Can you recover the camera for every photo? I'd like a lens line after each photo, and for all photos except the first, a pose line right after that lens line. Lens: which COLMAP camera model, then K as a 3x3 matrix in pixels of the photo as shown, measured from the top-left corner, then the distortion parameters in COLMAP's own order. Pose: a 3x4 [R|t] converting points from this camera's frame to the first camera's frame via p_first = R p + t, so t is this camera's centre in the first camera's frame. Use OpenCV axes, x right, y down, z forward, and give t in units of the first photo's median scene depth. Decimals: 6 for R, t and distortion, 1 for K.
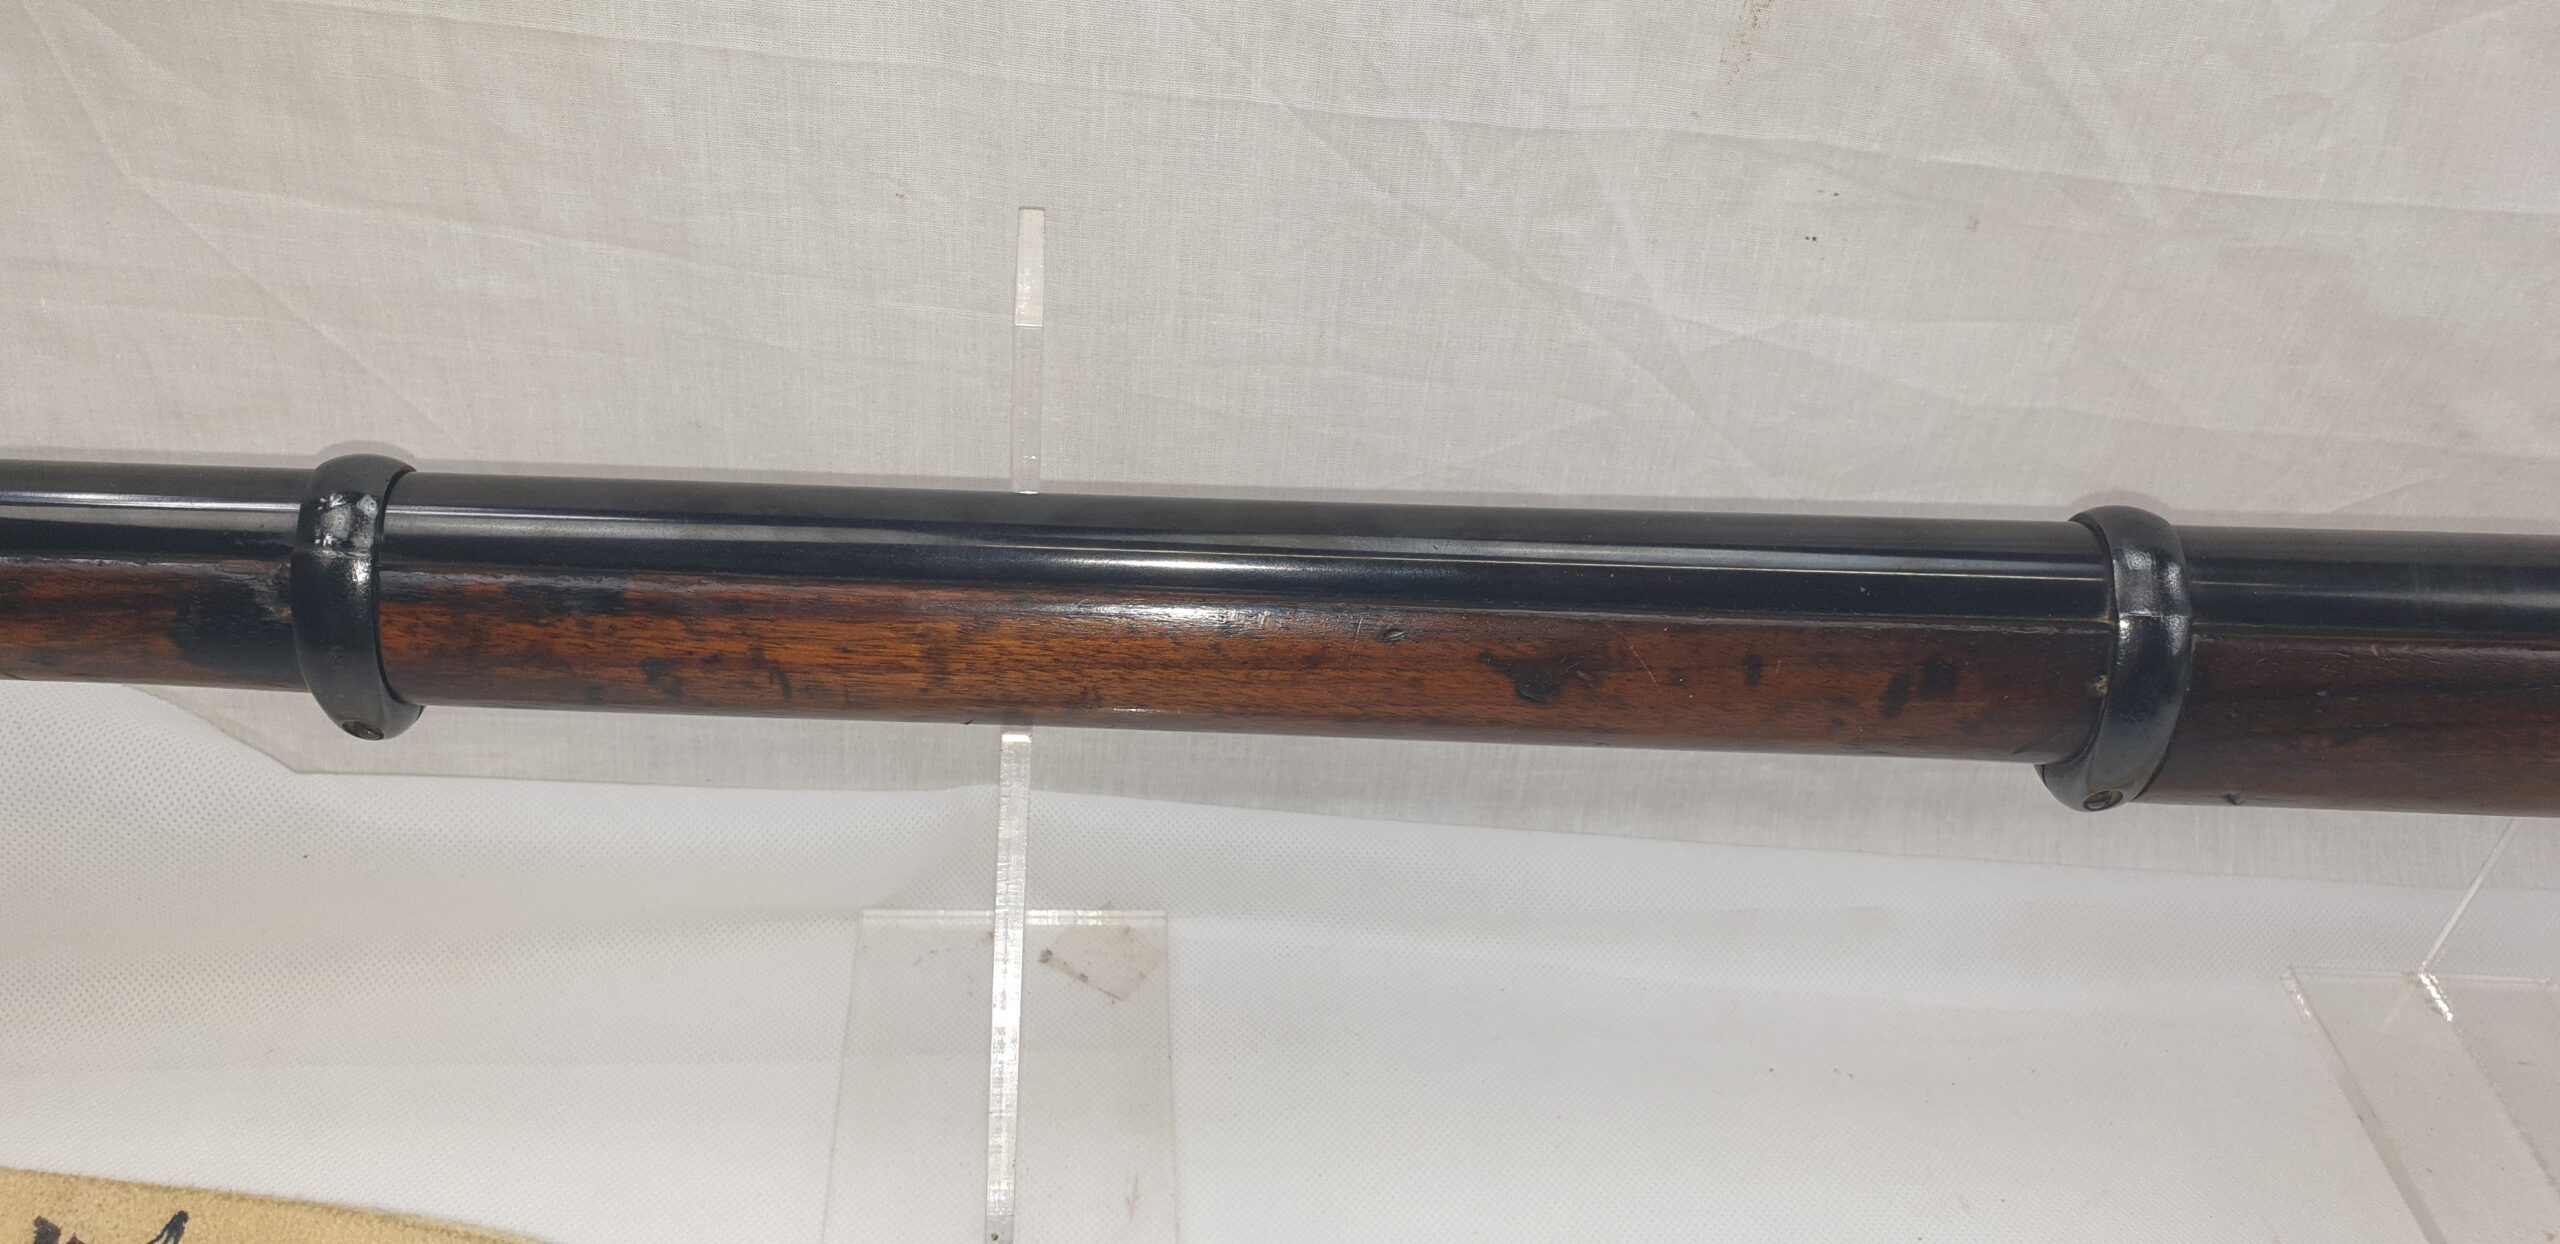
lens RADIAL K [[2112.8, 0, 1280.0], [0, 2112.8, 622.0], [0, 0, 1]] dist [0.030831, 0.004665]
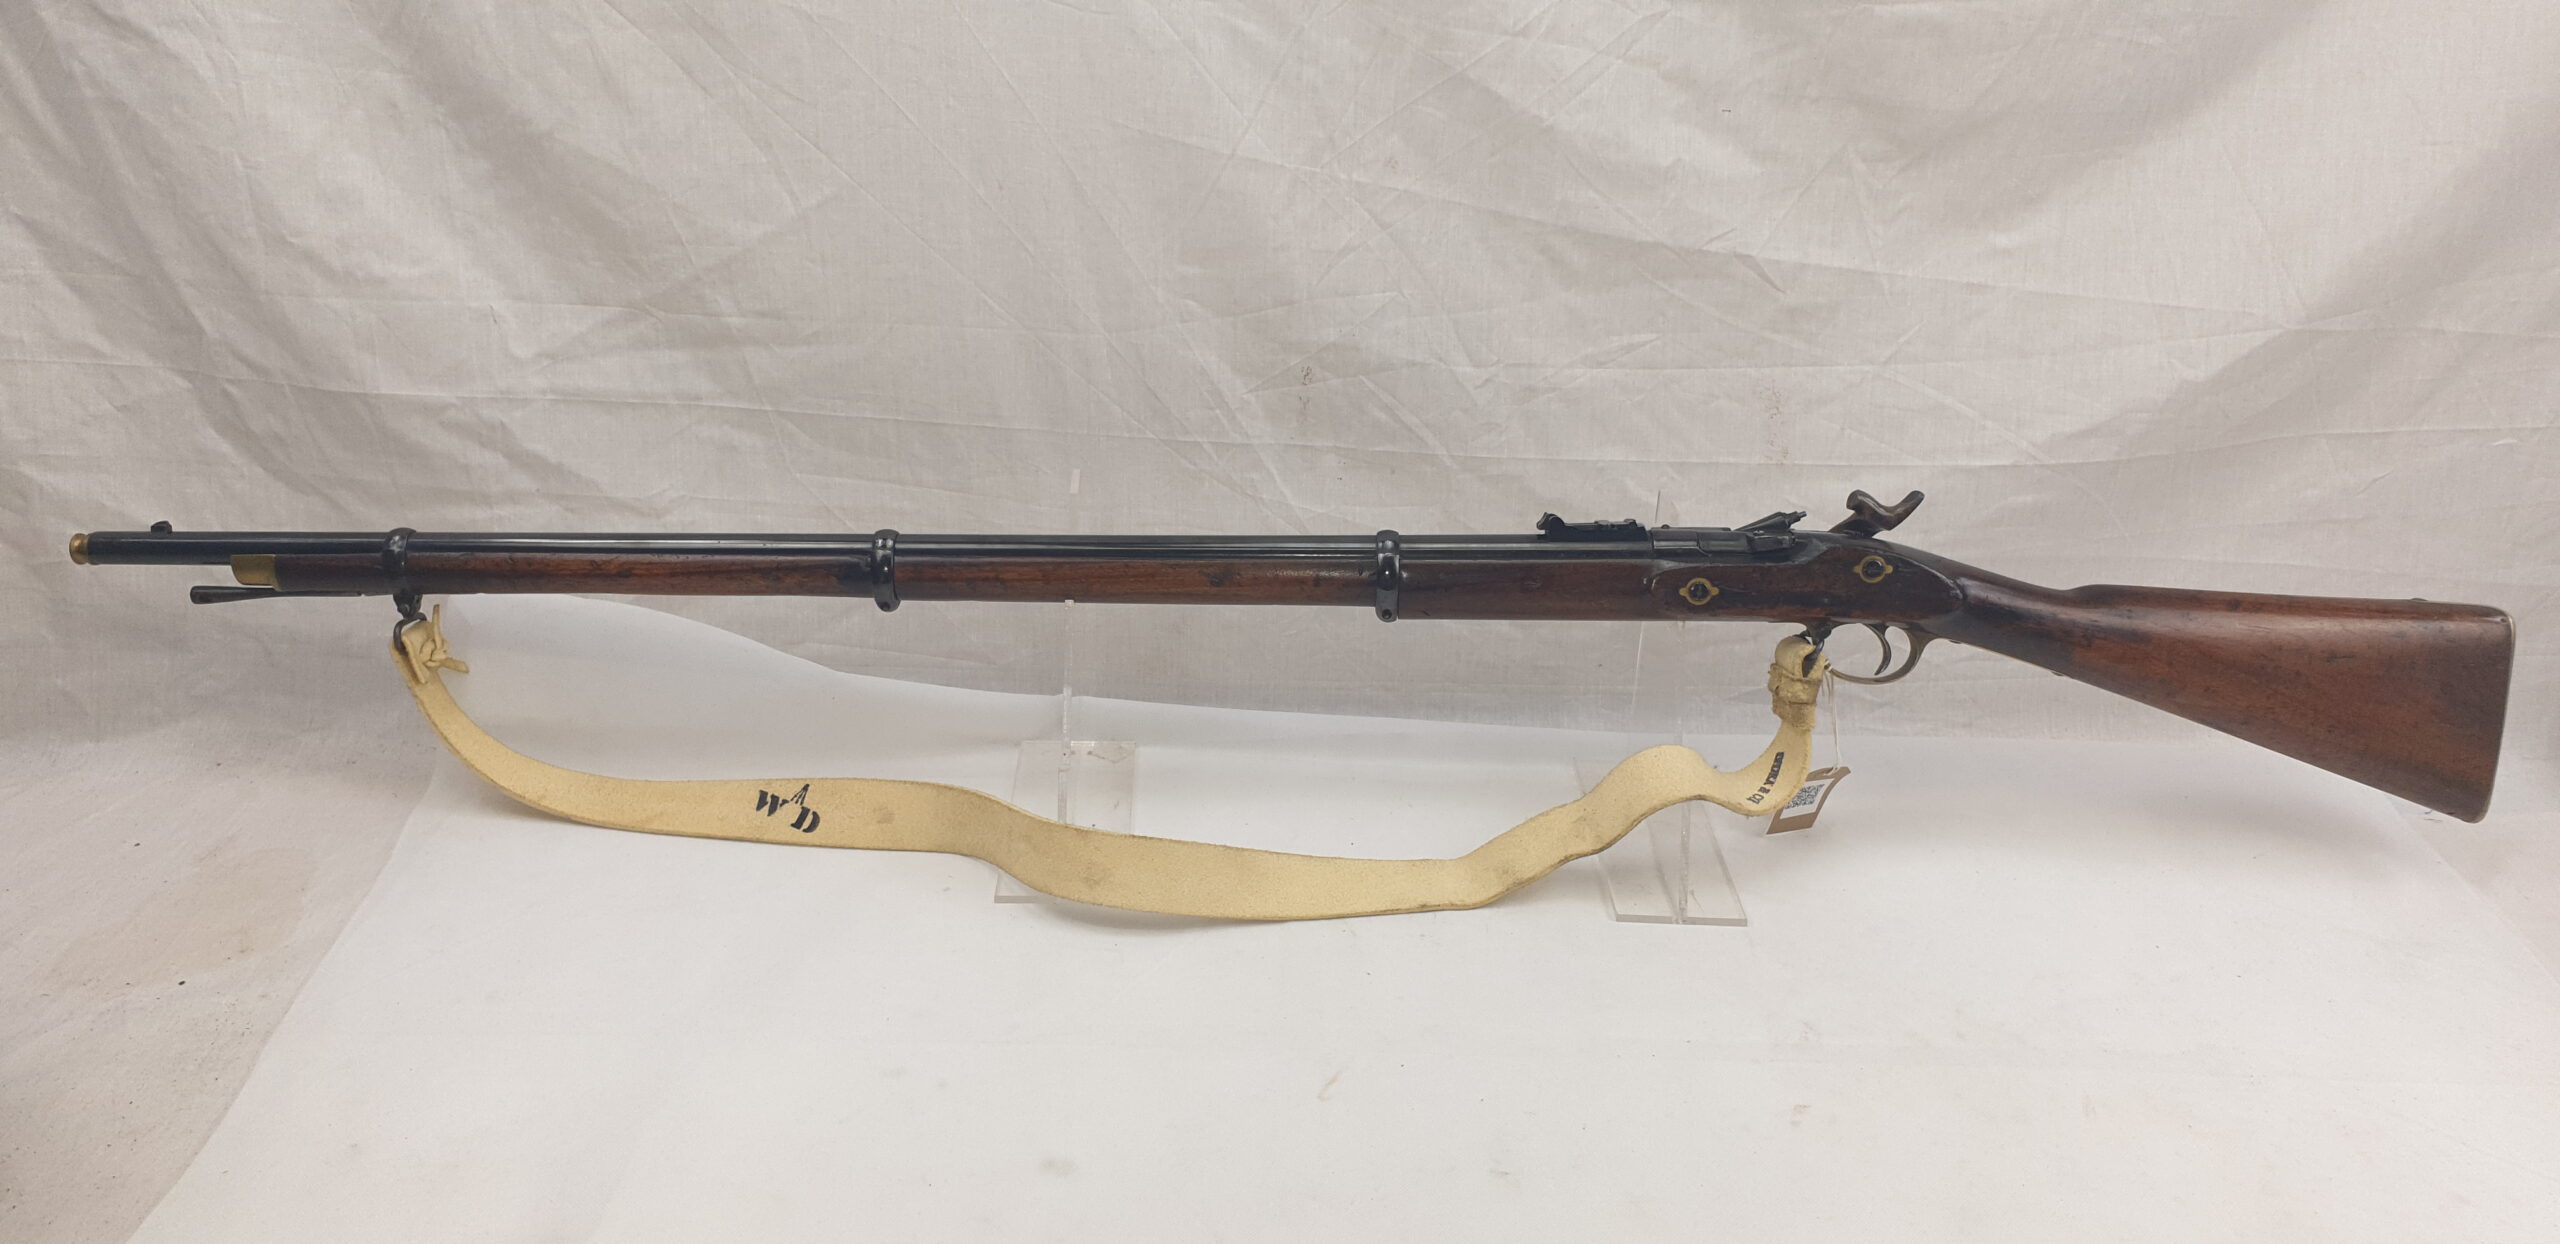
lens RADIAL K [[2019.4, 0, 1280.0], [0, 2019.4, 622.0], [0, 0, 1]] dist [0.009131, 0.006021]
pose [[0.998815, -0.034418, -0.034419, 0.289129], [0.025677, 0.973292, -0.228131, 0.738966], [0.041352, 0.226977, 0.973022, -1.916100]]
